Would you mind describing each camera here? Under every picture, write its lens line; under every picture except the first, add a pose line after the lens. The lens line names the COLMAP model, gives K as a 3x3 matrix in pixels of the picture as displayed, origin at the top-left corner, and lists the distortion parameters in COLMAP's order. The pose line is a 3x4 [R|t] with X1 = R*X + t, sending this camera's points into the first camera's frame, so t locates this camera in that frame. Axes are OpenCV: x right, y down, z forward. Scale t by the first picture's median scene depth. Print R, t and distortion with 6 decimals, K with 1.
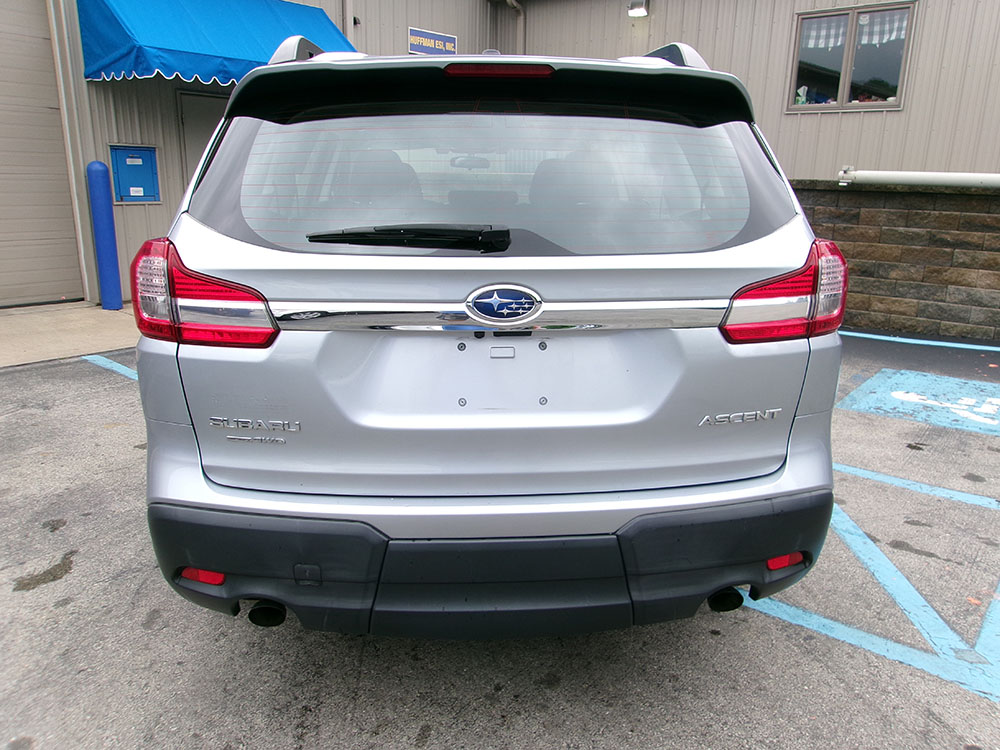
lens RADIAL K [[763.6, 0, 505.1], [0, 763.6, 377.3], [0, 0, 1]] dist [-0.011433, 0.008298]
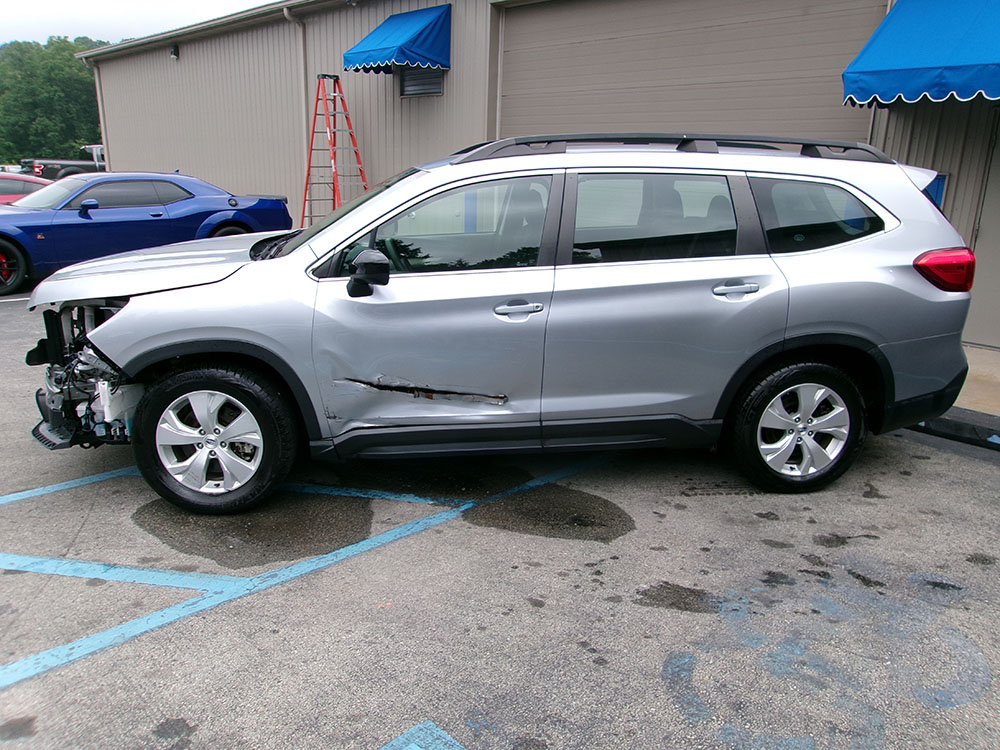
lens RADIAL K [[763.6, 0, 505.1], [0, 763.6, 377.3], [0, 0, 1]] dist [-0.011433, 0.008298]
pose [[-0.112291, 0.248750, -0.962037, 2.202945], [-0.282722, 0.920147, 0.270919, -0.788848], [0.952606, 0.302411, -0.032997, 2.664135]]
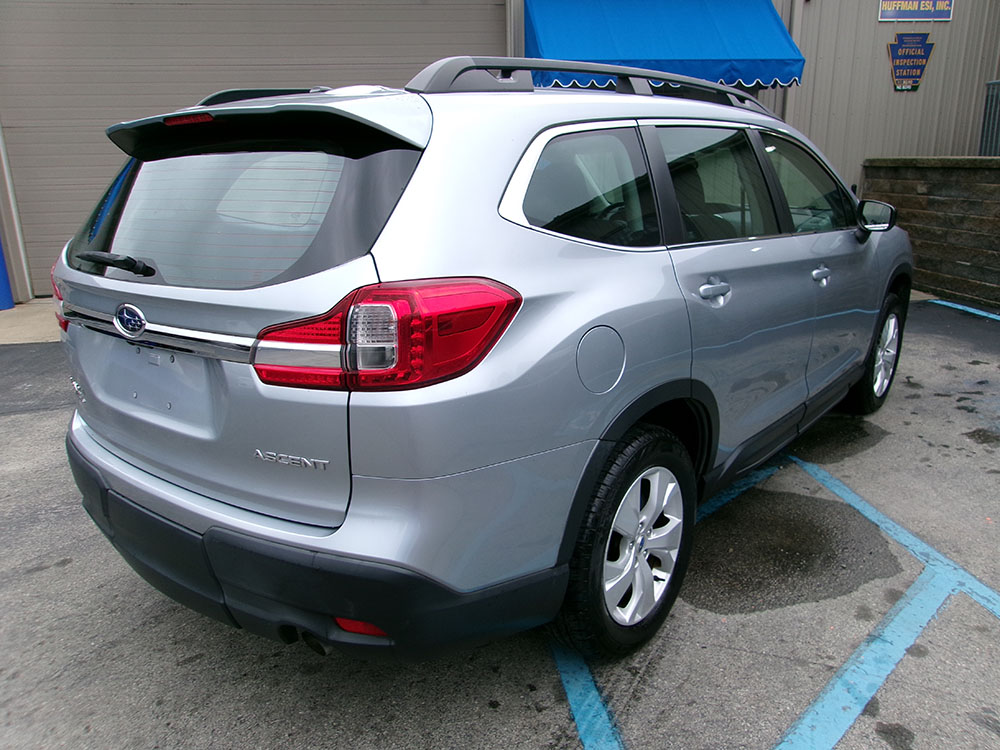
lens RADIAL K [[763.6, 0, 505.1], [0, 763.6, 377.3], [0, 0, 1]] dist [-0.011433, 0.008298]
pose [[0.739296, 0.152951, -0.655780, 1.099419], [-0.138346, 0.987587, 0.074376, -0.157236], [0.659016, 0.035739, 0.751279, 0.424822]]
